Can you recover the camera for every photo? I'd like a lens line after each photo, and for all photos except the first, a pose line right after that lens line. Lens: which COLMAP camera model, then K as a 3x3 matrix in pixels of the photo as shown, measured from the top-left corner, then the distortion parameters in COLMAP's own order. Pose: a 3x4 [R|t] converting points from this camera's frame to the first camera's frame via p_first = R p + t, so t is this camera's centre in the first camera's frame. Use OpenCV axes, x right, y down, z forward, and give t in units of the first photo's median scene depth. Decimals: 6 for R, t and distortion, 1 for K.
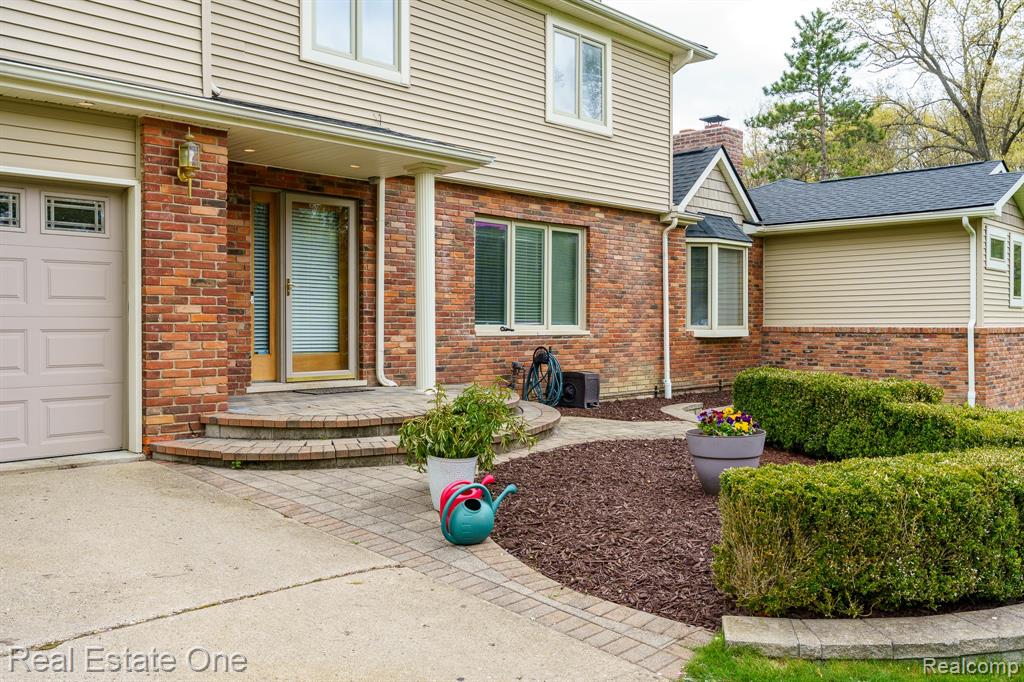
lens RADIAL K [[894.4, 0, 510.9], [0, 894.4, 341.0], [0, 0, 1]] dist [-0.027076, 0.022202]
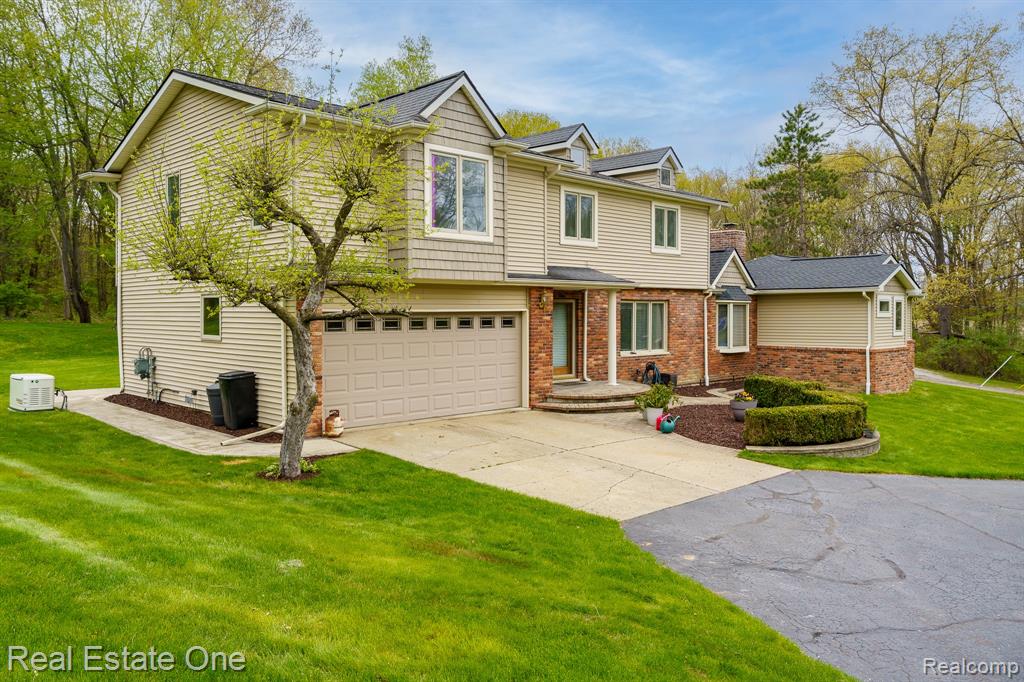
lens RADIAL K [[769.4, 0, 512.9], [0, 769.4, 333.7], [0, 0, 1]] dist [0.005267, -0.014644]
pose [[0.999437, 0.000494, -0.033542, -0.205421], [-0.000305, 0.999984, 0.005645, -0.062372], [0.033544, -0.005632, 0.999421, -0.737427]]
